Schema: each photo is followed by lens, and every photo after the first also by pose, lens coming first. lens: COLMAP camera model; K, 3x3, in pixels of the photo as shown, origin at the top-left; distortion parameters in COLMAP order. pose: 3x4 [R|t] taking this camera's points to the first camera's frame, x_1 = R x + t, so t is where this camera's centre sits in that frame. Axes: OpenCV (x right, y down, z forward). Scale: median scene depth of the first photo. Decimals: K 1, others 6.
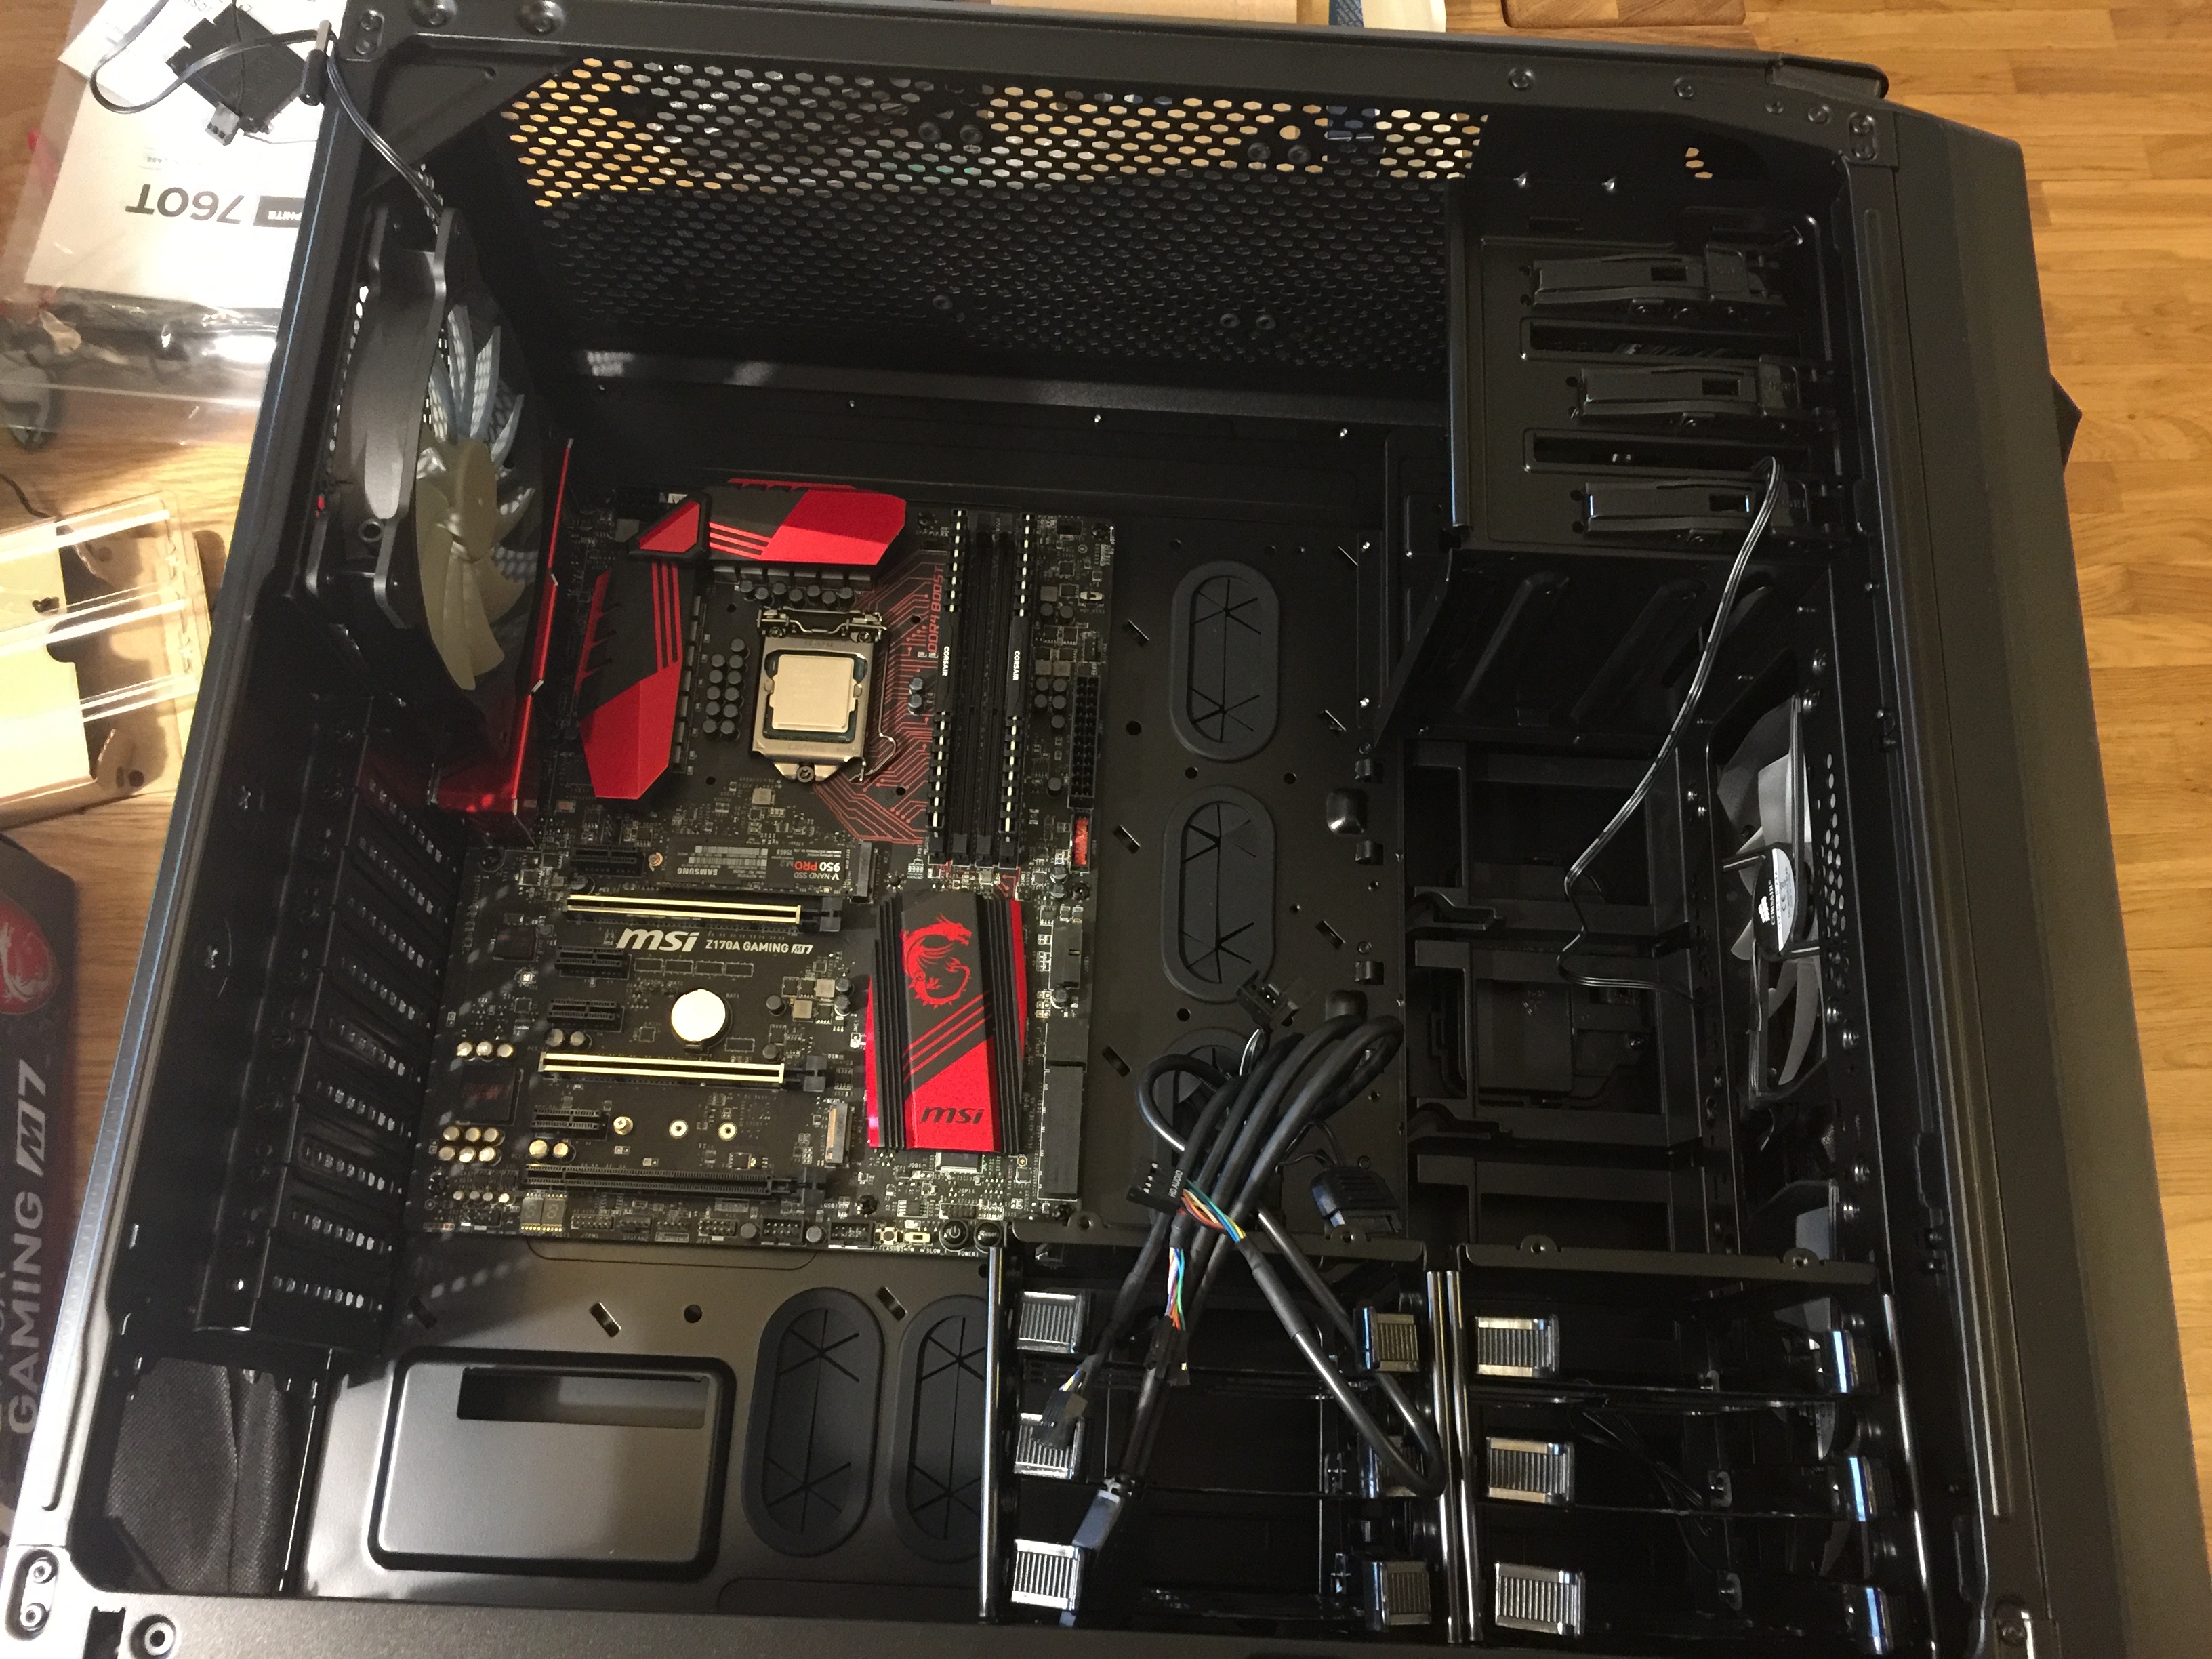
lens RADIAL K [[1889.8, 0, 1117.0], [0, 1889.8, 809.7], [0, 0, 1]] dist [0.035955, -0.010317]
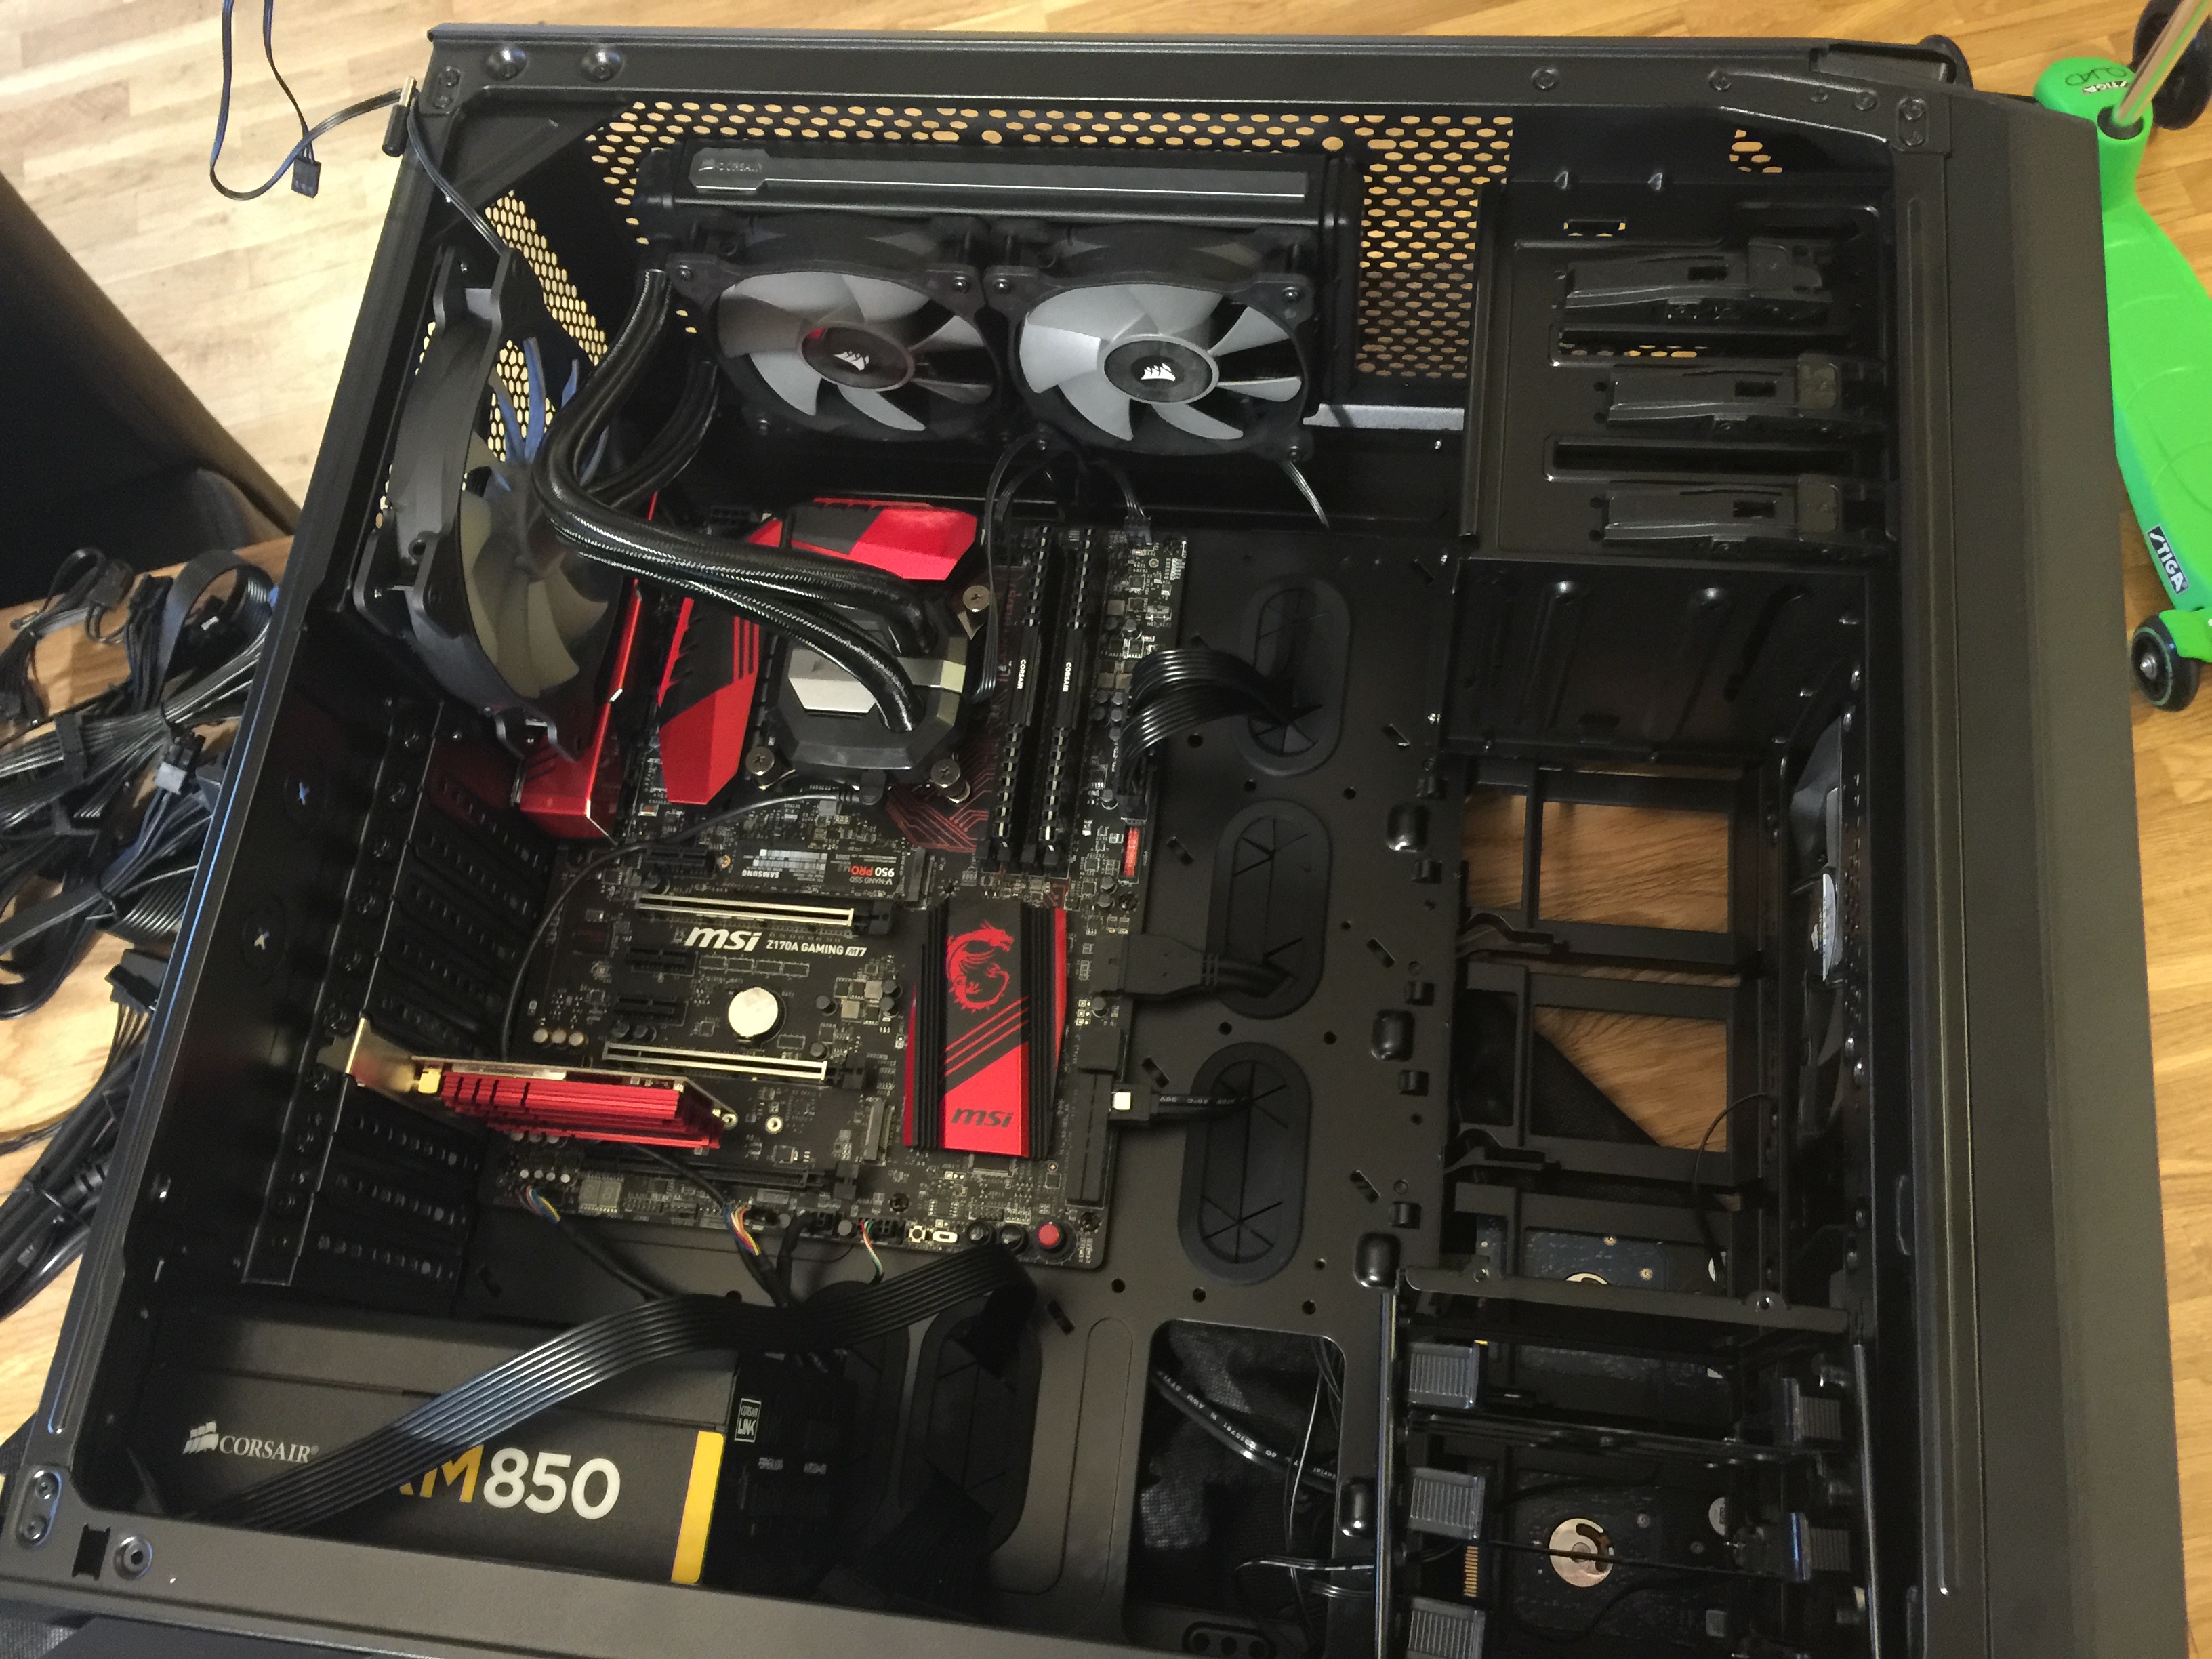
lens RADIAL K [[1880.0, 0, 1111.7], [0, 1880.0, 801.4], [0, 0, 1]] dist [0.047673, -0.041783]
pose [[0.985636, 0.015344, -0.168187, 0.143007], [-0.018158, 0.999720, -0.015205, 0.004963], [0.167906, 0.018041, 0.985638, 0.009652]]
